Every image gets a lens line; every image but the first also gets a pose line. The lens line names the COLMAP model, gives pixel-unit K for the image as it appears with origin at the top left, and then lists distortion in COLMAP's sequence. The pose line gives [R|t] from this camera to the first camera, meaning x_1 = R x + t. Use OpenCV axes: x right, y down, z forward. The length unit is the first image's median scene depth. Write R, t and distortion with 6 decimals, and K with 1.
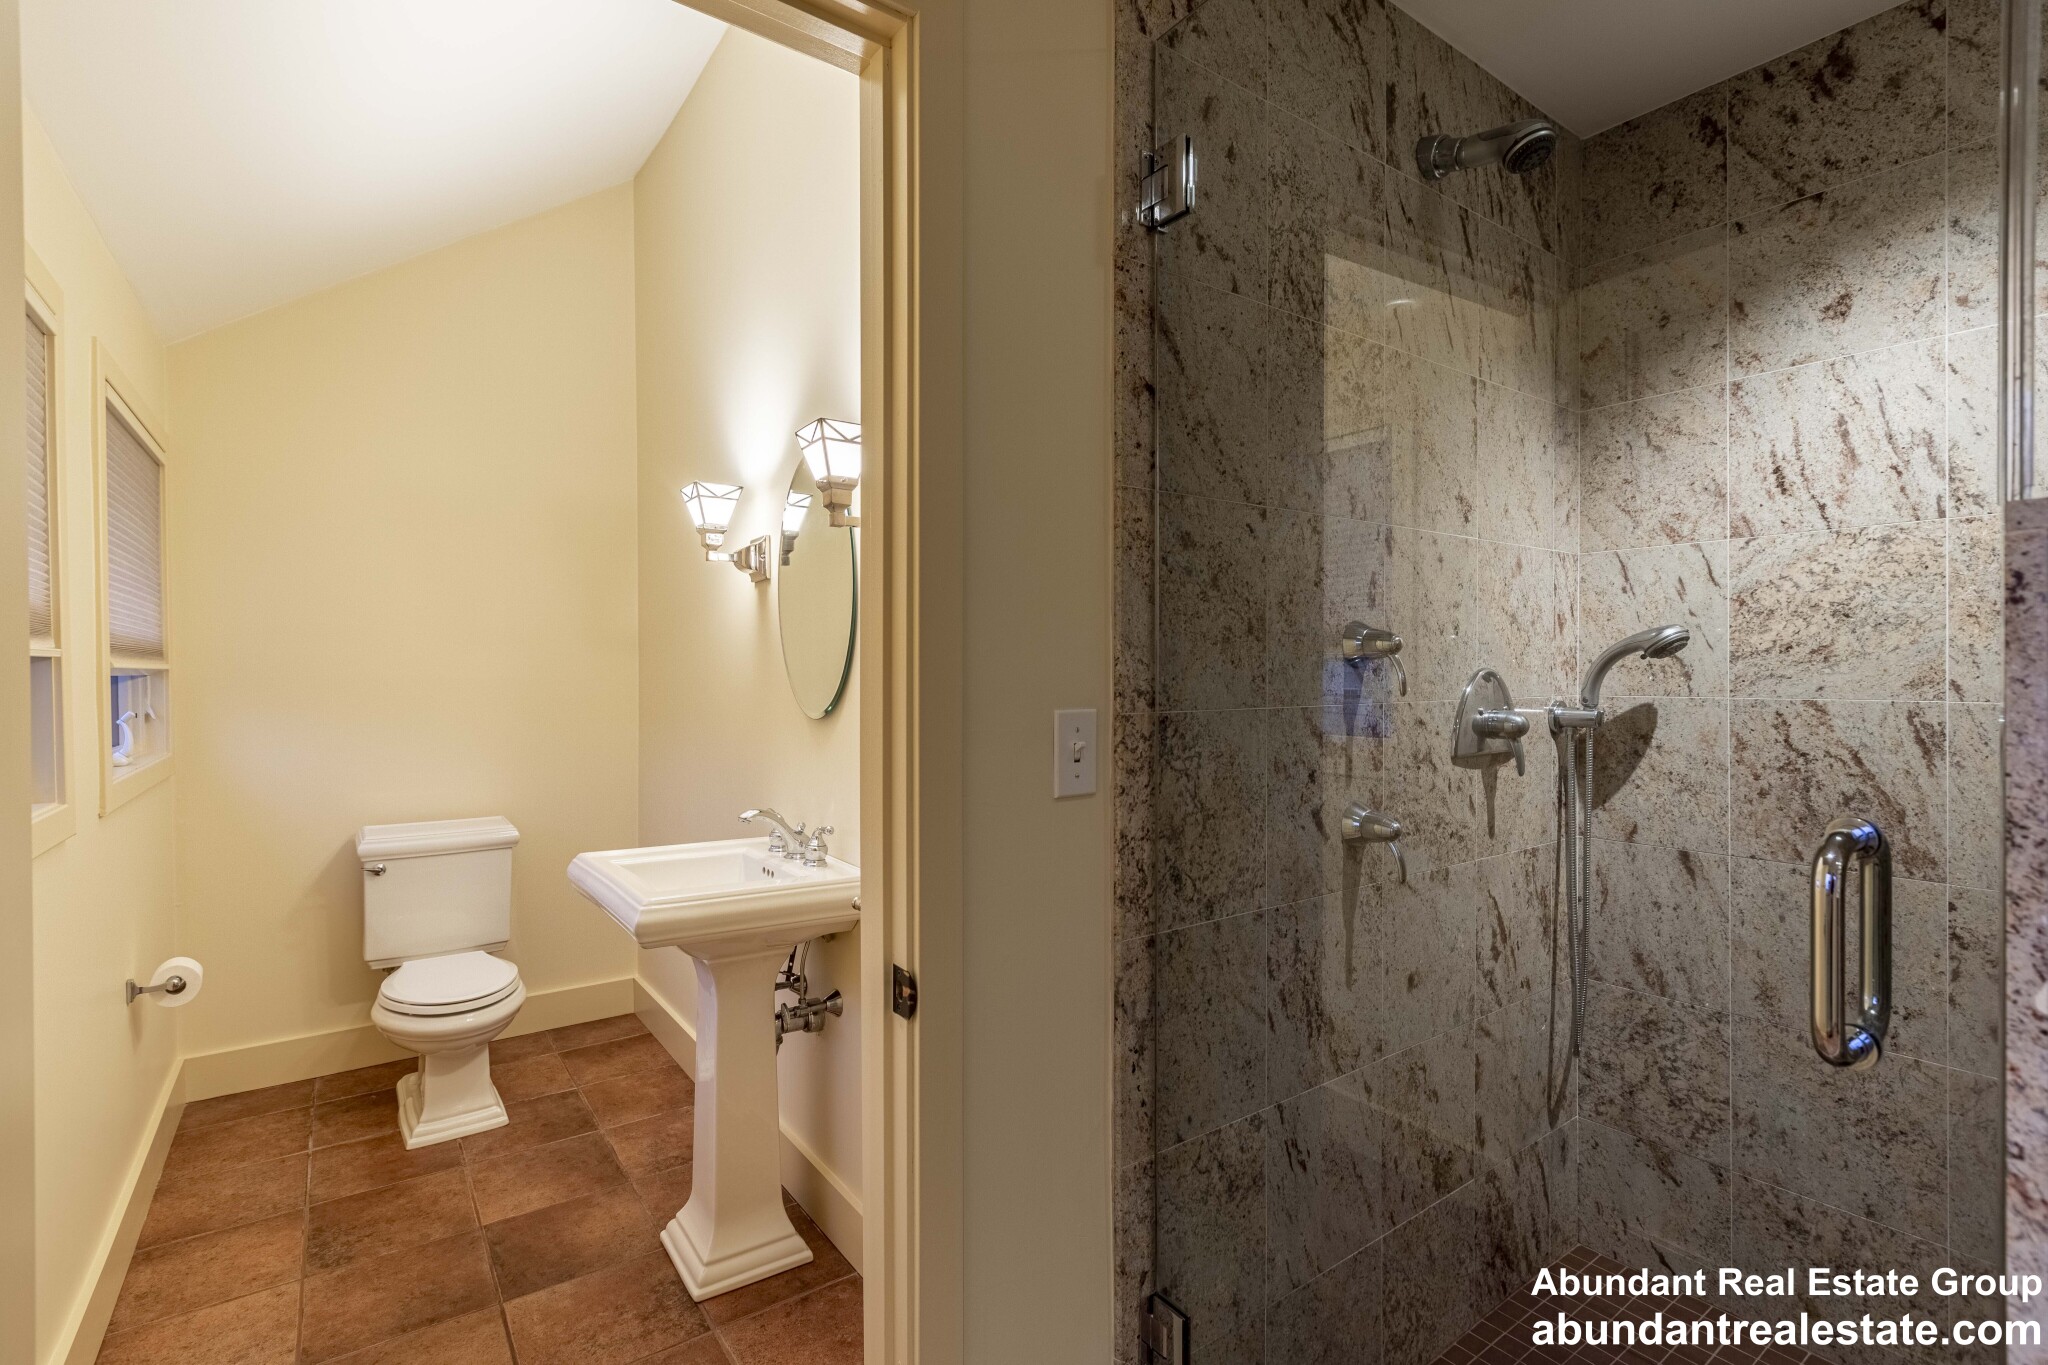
lens RADIAL K [[945.4, 0, 1021.7], [0, 945.4, 673.7], [0, 0, 1]] dist [0.004346, -0.000727]
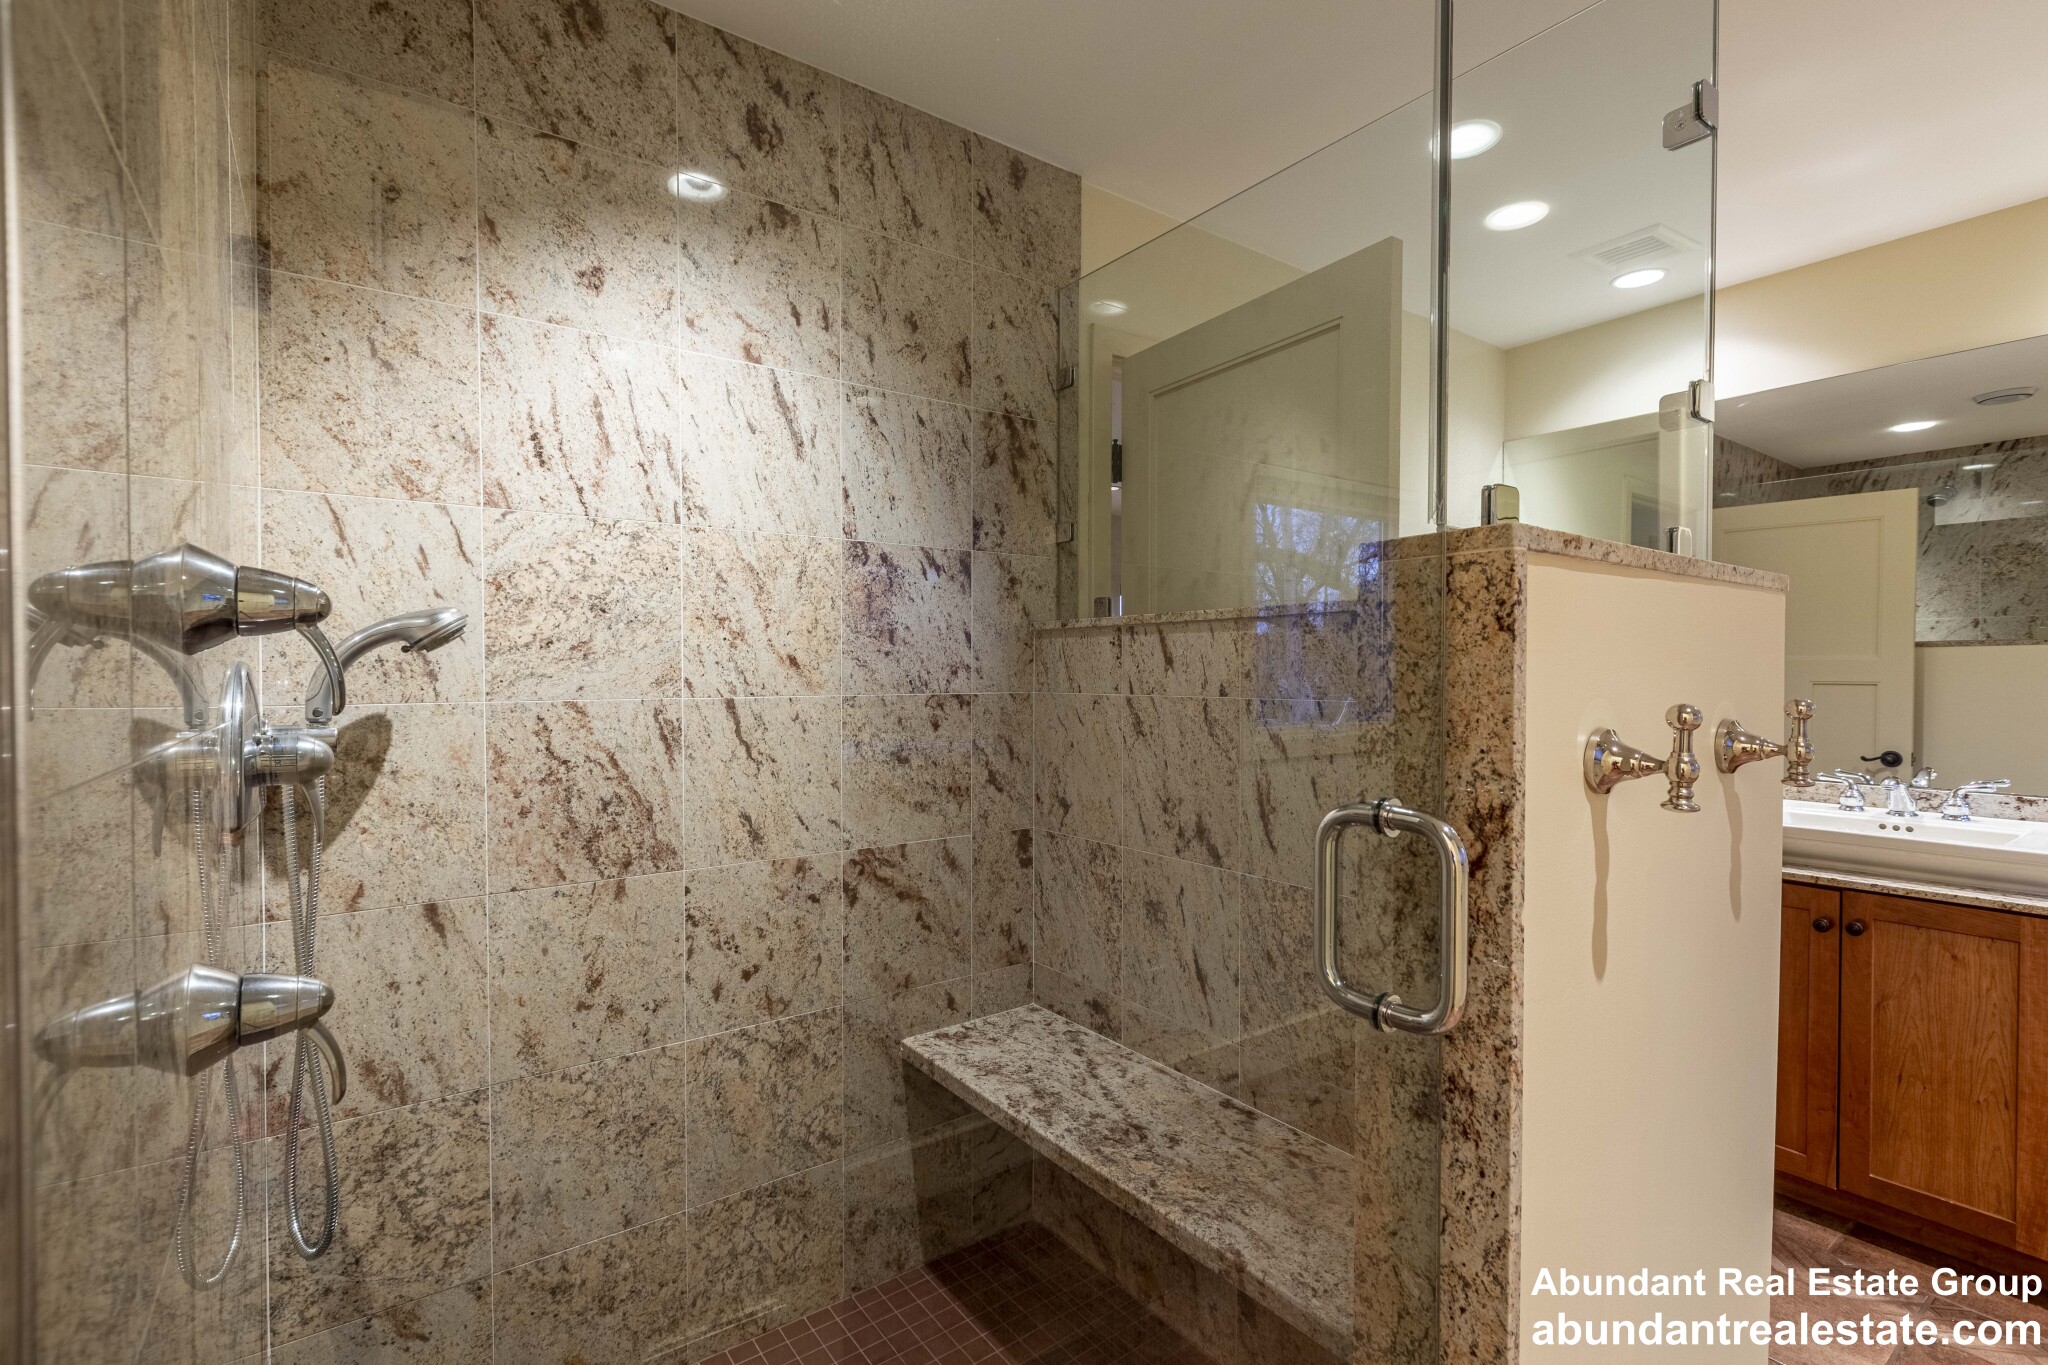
lens RADIAL K [[945.4, 0, 1032.4], [0, 945.4, 687.8], [0, 0, 1]] dist [0.004346, -0.000727]
pose [[-0.006277, -0.017515, 0.999827, -0.072464], [0.003486, 0.999840, 0.017537, 0.000500], [-0.999974, 0.003596, -0.006215, 0.546166]]
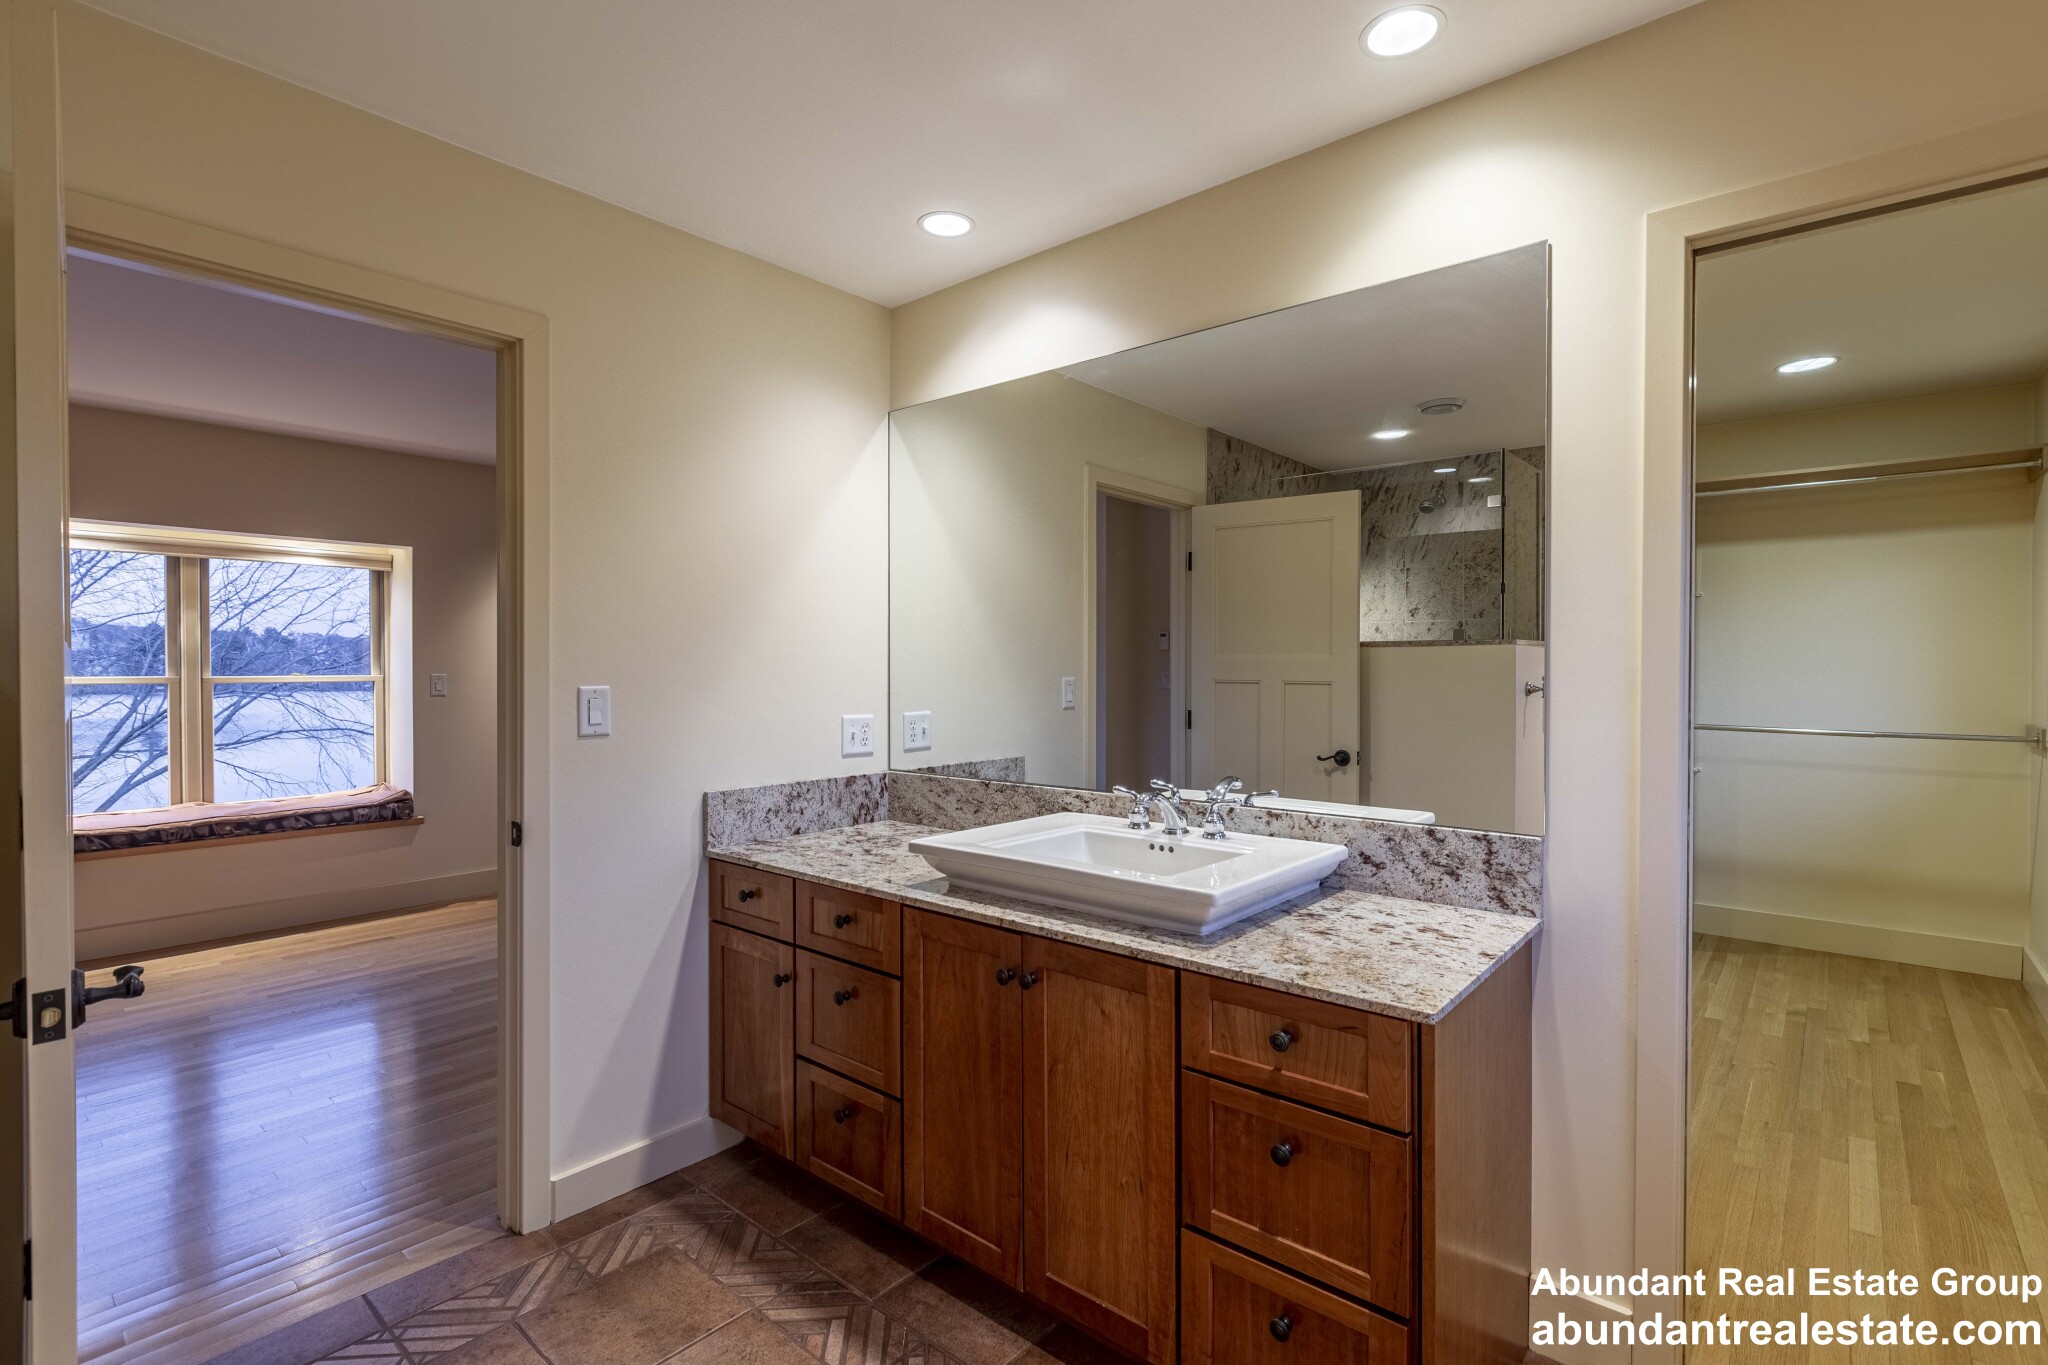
lens RADIAL K [[945.4, 0, 1025.4], [0, 945.4, 671.3], [0, 0, 1]] dist [0.004346, -0.000727]
pose [[-0.225637, -0.004090, 0.974203, 0.132773], [0.002547, 0.999985, 0.004788, -0.003838], [-0.974208, 0.003562, -0.225624, -0.258454]]
